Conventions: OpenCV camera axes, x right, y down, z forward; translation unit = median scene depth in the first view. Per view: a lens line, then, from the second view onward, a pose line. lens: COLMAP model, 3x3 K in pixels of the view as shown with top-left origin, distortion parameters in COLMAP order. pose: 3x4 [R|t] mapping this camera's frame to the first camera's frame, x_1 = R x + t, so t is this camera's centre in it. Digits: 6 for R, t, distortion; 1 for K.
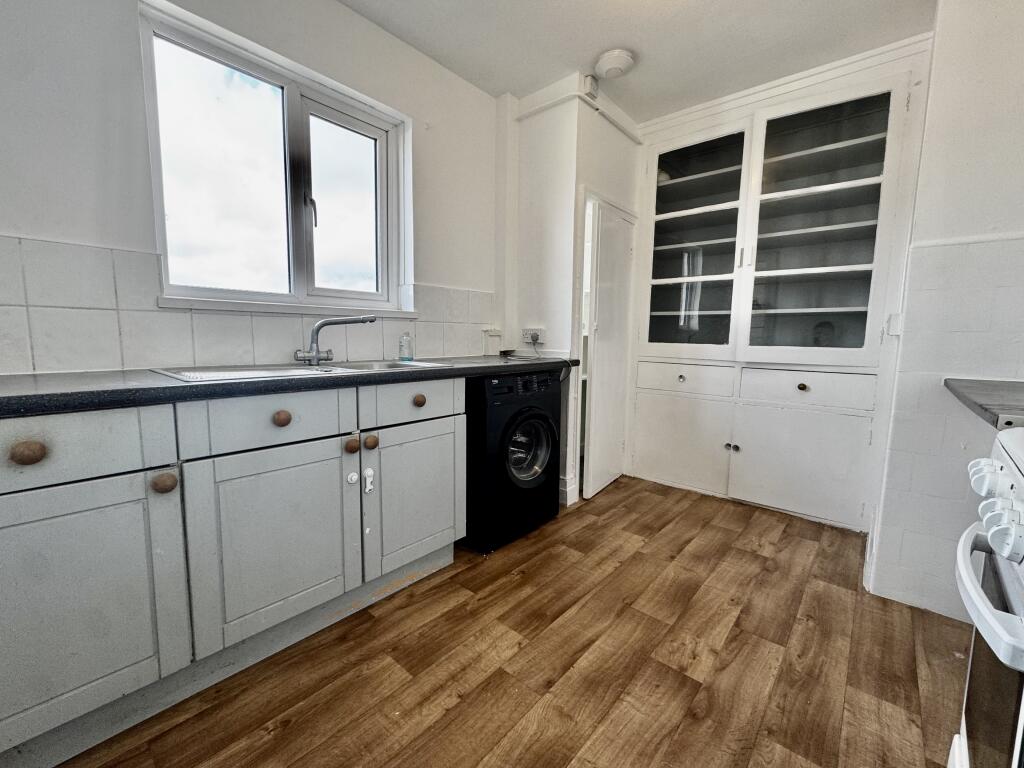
lens RADIAL K [[423.3, 0, 512.0], [0, 423.3, 384.0], [0, 0, 1]] dist [-0.000146, -0.000433]
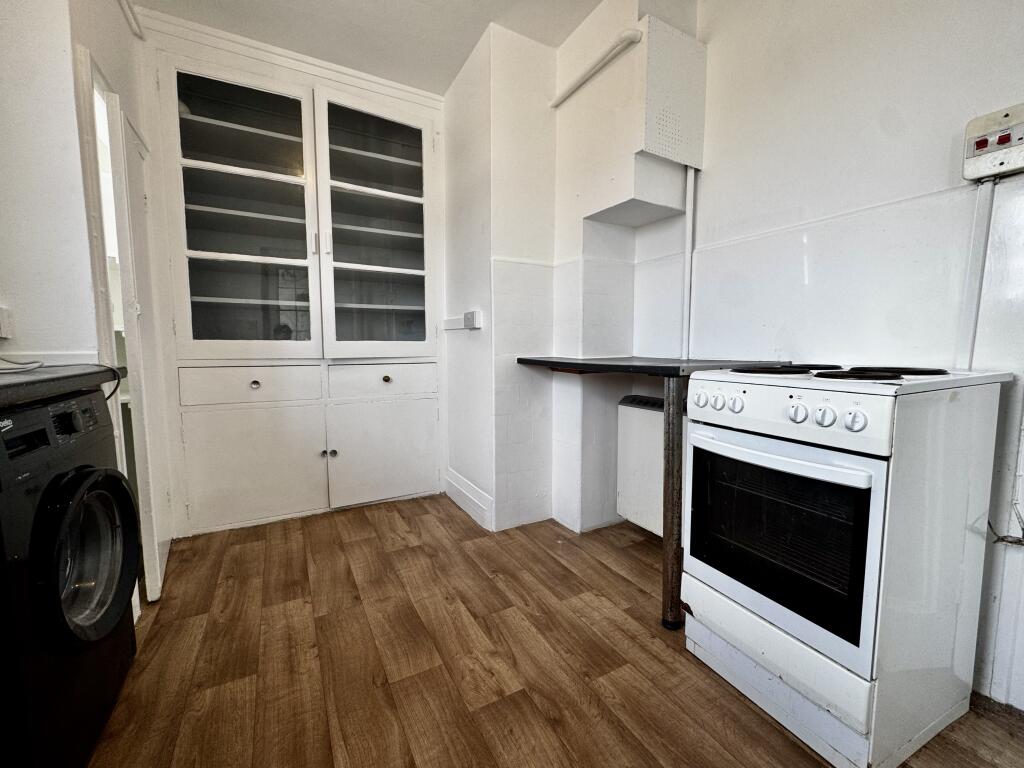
lens RADIAL K [[423.3, 0, 512.0], [0, 423.3, 384.0], [0, 0, 1]] dist [-0.000146, -0.000433]
pose [[0.353097, -0.097734, 0.930468, -0.202447], [0.113475, 0.991660, 0.061100, -0.010792], [-0.928680, 0.084011, 0.361243, 0.351122]]
